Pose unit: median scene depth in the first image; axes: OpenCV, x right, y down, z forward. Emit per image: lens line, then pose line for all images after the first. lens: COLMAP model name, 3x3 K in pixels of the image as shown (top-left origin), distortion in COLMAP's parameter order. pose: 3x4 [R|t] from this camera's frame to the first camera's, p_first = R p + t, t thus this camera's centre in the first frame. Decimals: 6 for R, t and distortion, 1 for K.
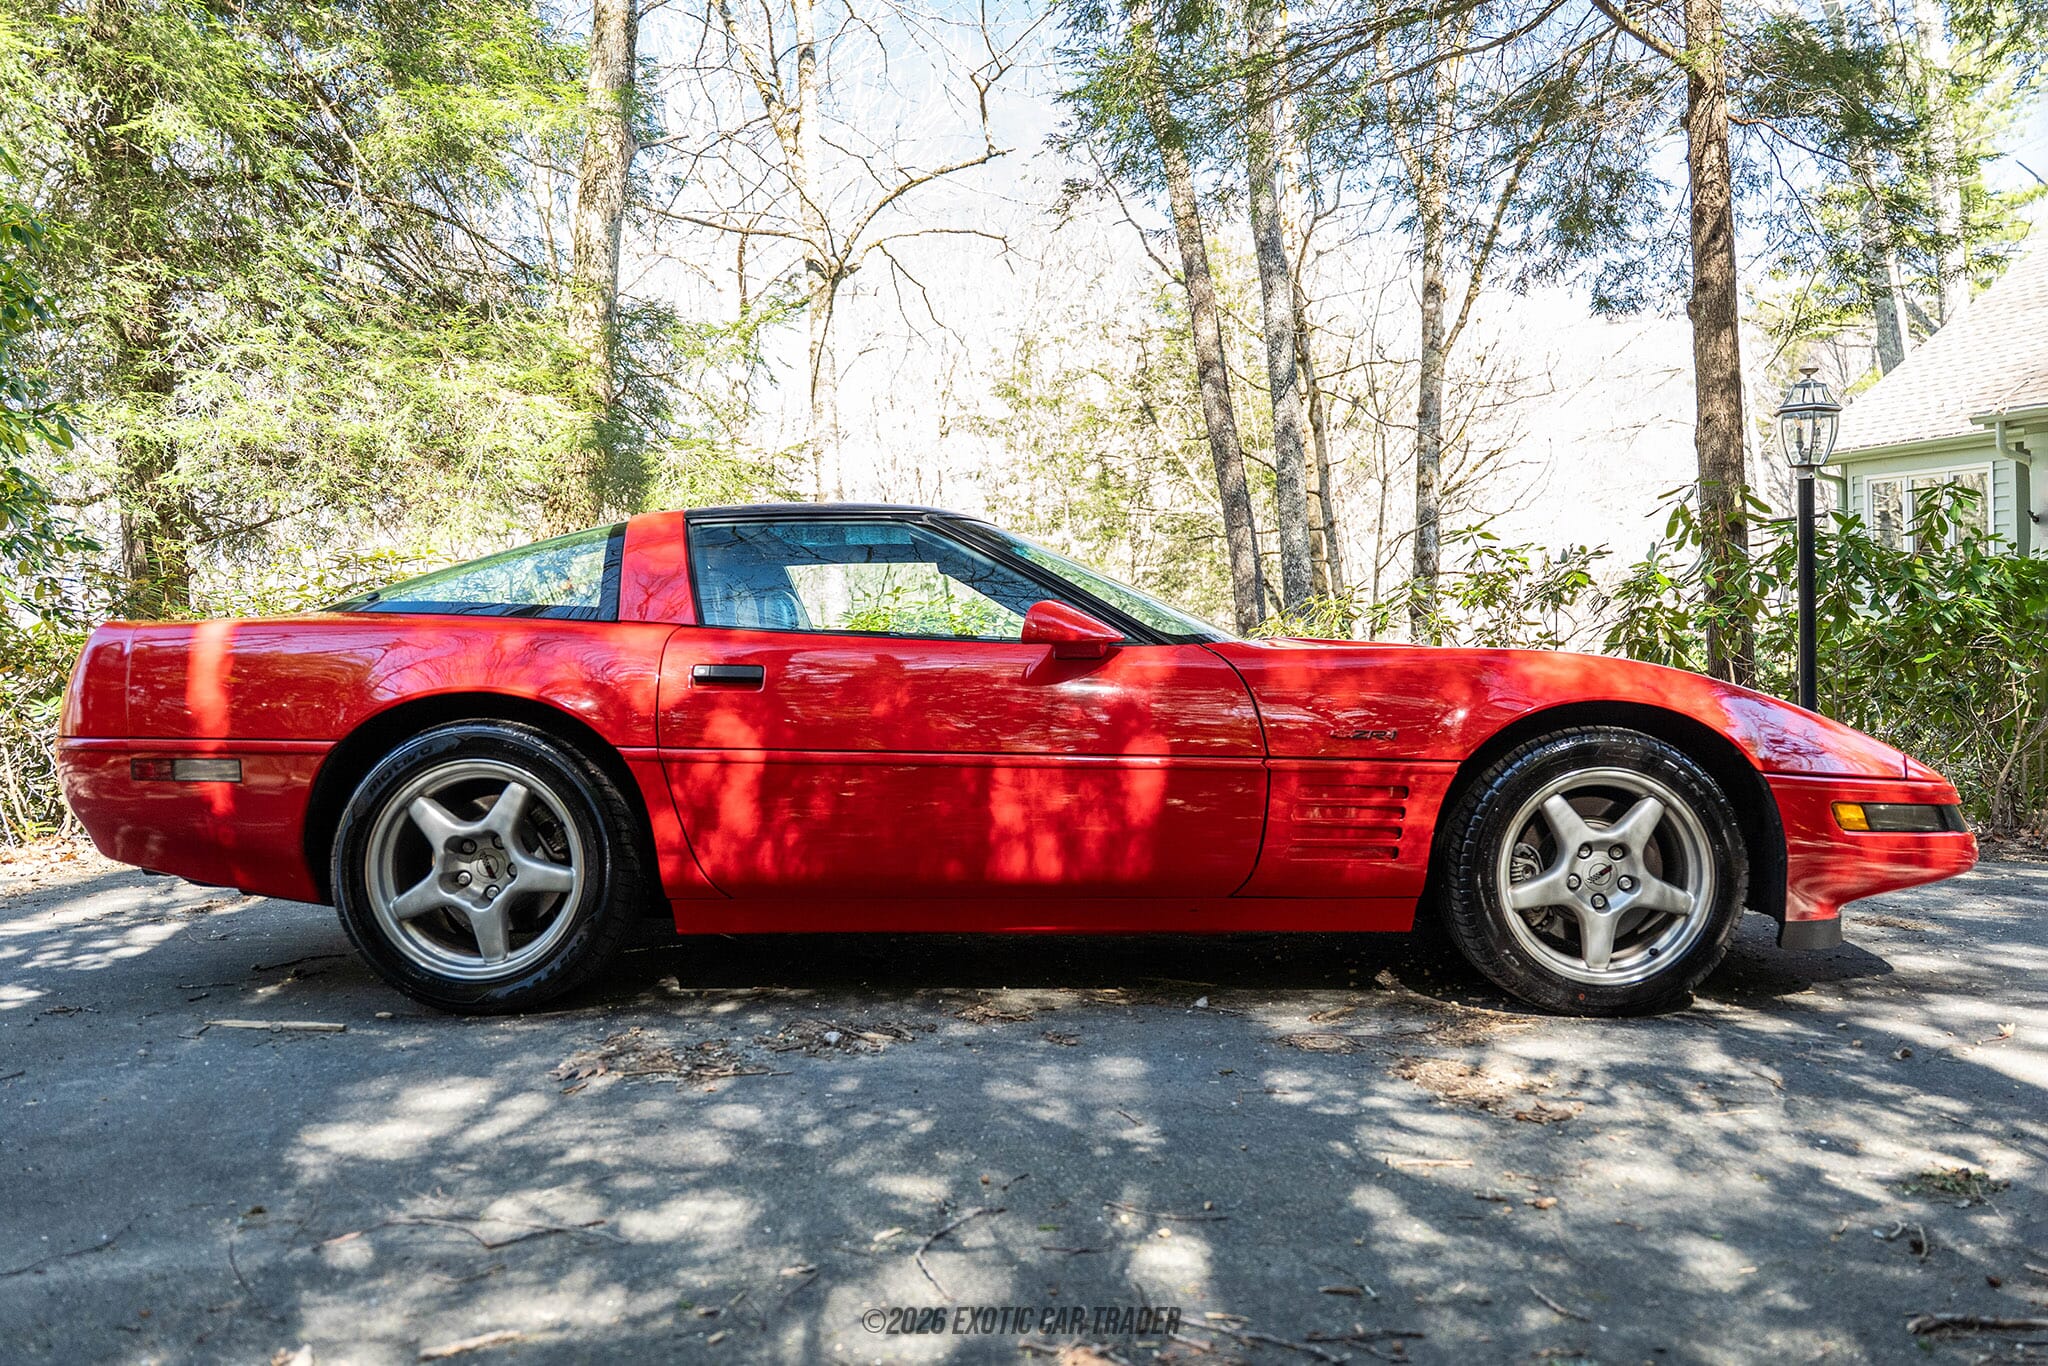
lens RADIAL K [[1432.4, 0, 1023.6], [0, 1432.4, 705.2], [0, 0, 1]] dist [0.035144, -0.002109]
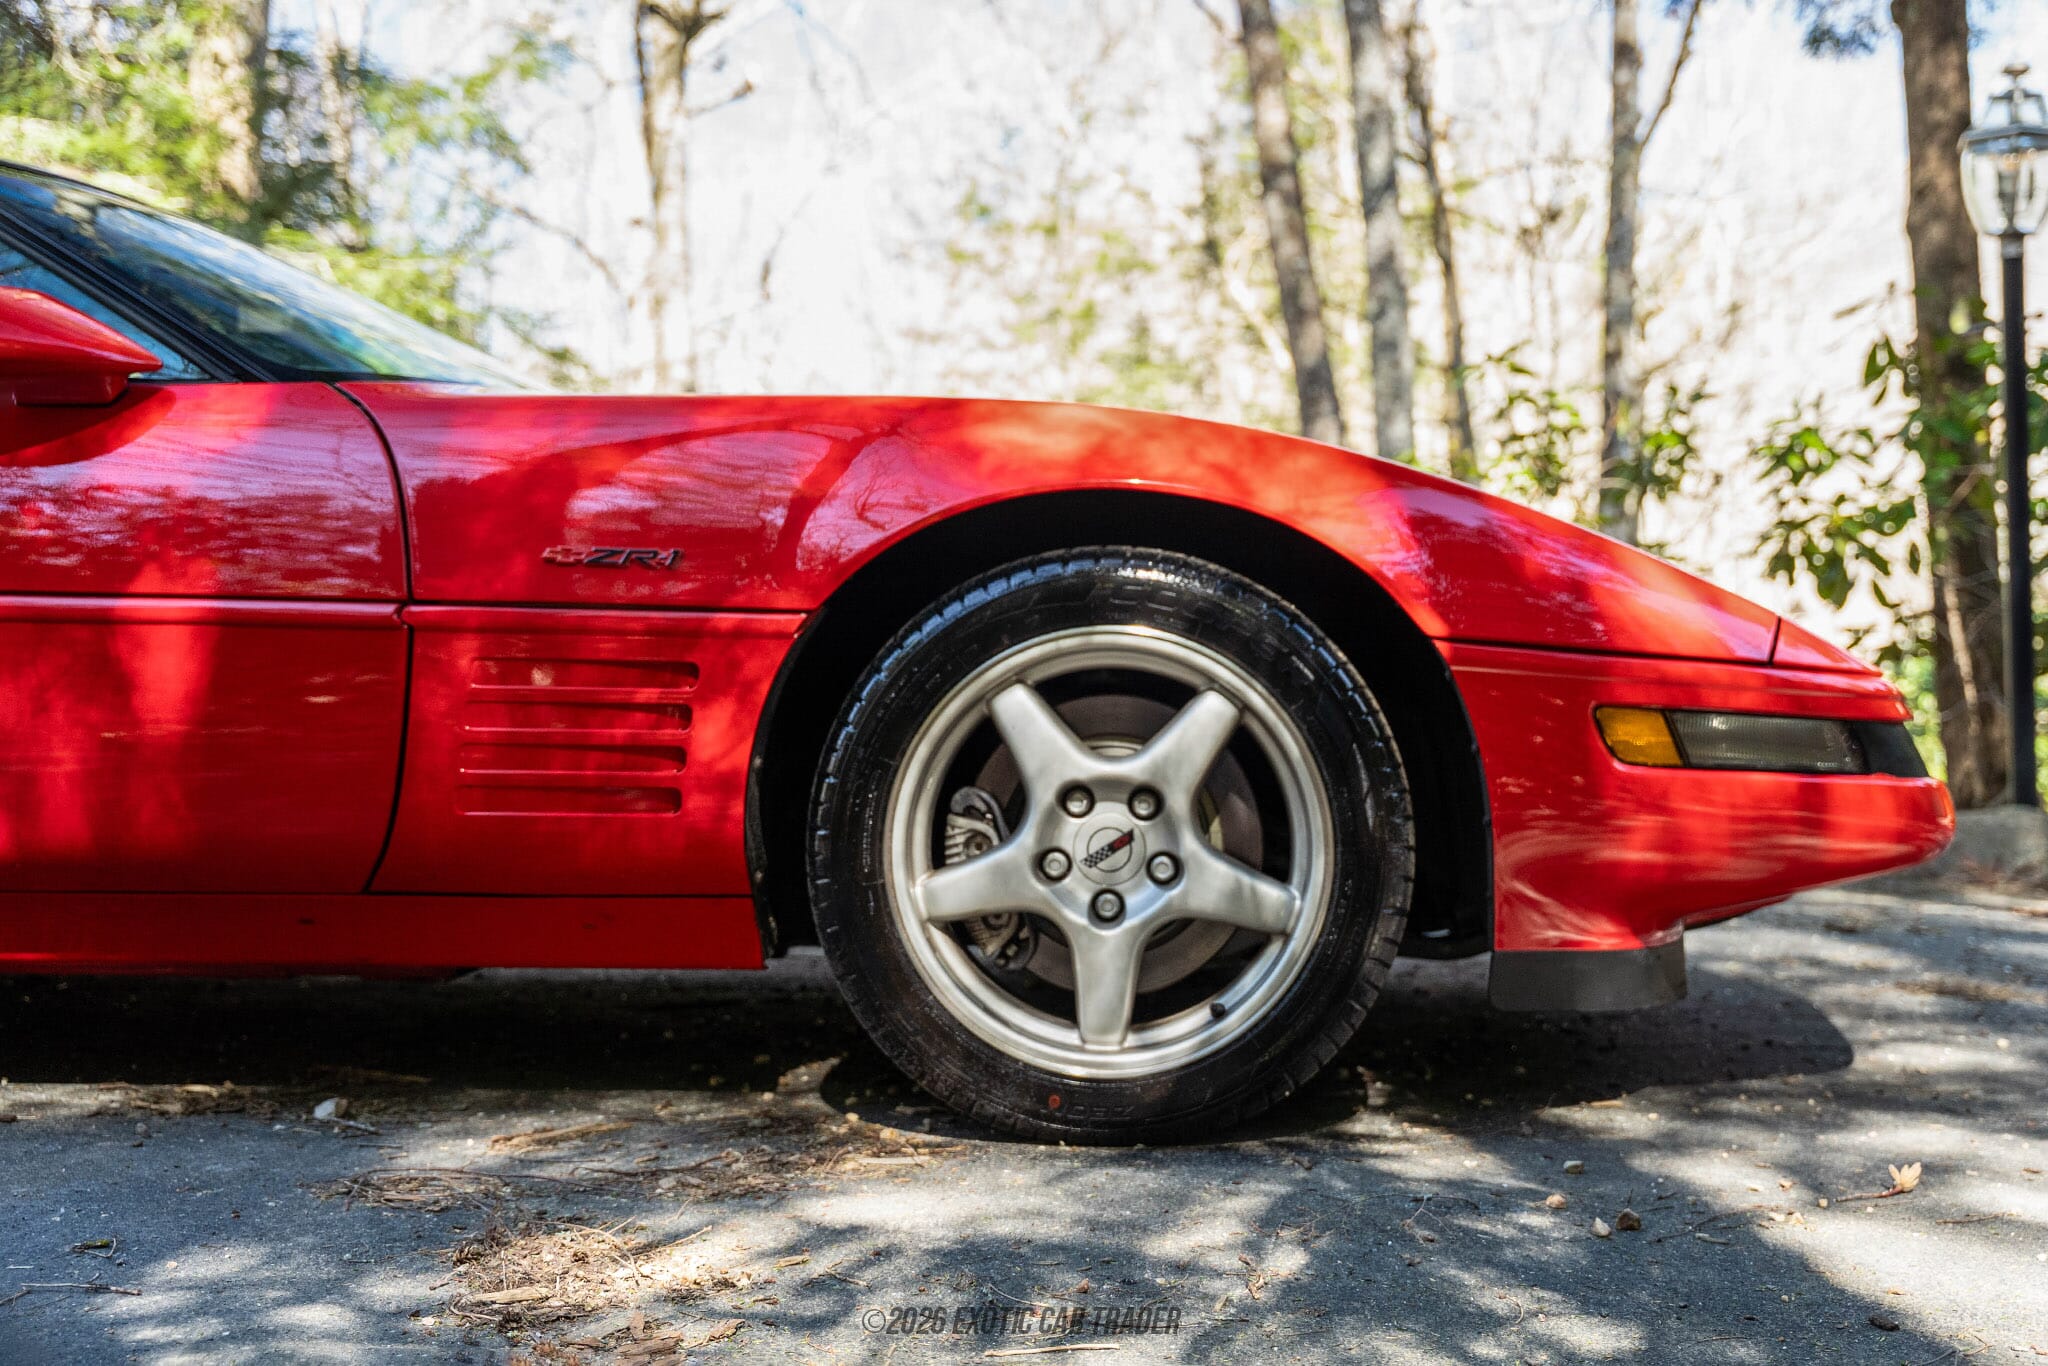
lens RADIAL K [[2127.9, 0, 1025.8], [0, 2127.9, 692.6], [0, 0, 1]] dist [0.055413, 0.000000]
pose [[0.999601, 0.006662, -0.027432, 0.392184], [-0.006857, 0.999952, -0.007042, 0.069752], [0.027384, 0.007227, 0.999599, 0.281306]]
